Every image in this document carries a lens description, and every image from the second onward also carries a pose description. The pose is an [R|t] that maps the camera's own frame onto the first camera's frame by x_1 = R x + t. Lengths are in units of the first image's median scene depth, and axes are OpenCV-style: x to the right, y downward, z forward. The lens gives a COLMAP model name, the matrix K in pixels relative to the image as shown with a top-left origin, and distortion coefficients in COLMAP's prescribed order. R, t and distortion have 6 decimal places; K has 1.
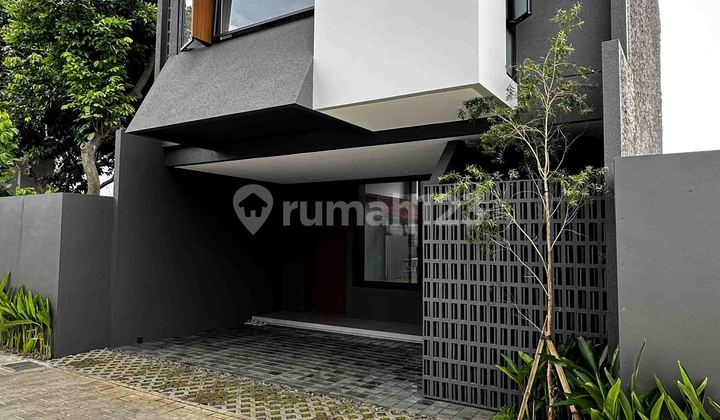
lens RADIAL K [[509.1, 0, 360.0], [0, 509.1, 210.0], [0, 0, 1]] dist [-0.005743, -0.000626]
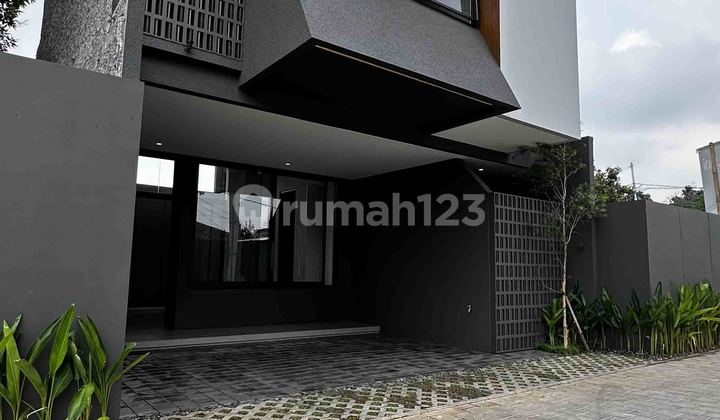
lens RADIAL K [[509.1, 0, 360.0], [0, 509.1, 210.0], [0, 0, 1]] dist [-0.005743, -0.000626]
pose [[0.341827, 0.104284, 0.933959, -1.276712], [-0.074982, 0.993682, -0.083510, 0.139598], [-0.936767, -0.041484, 0.347487, 0.906886]]
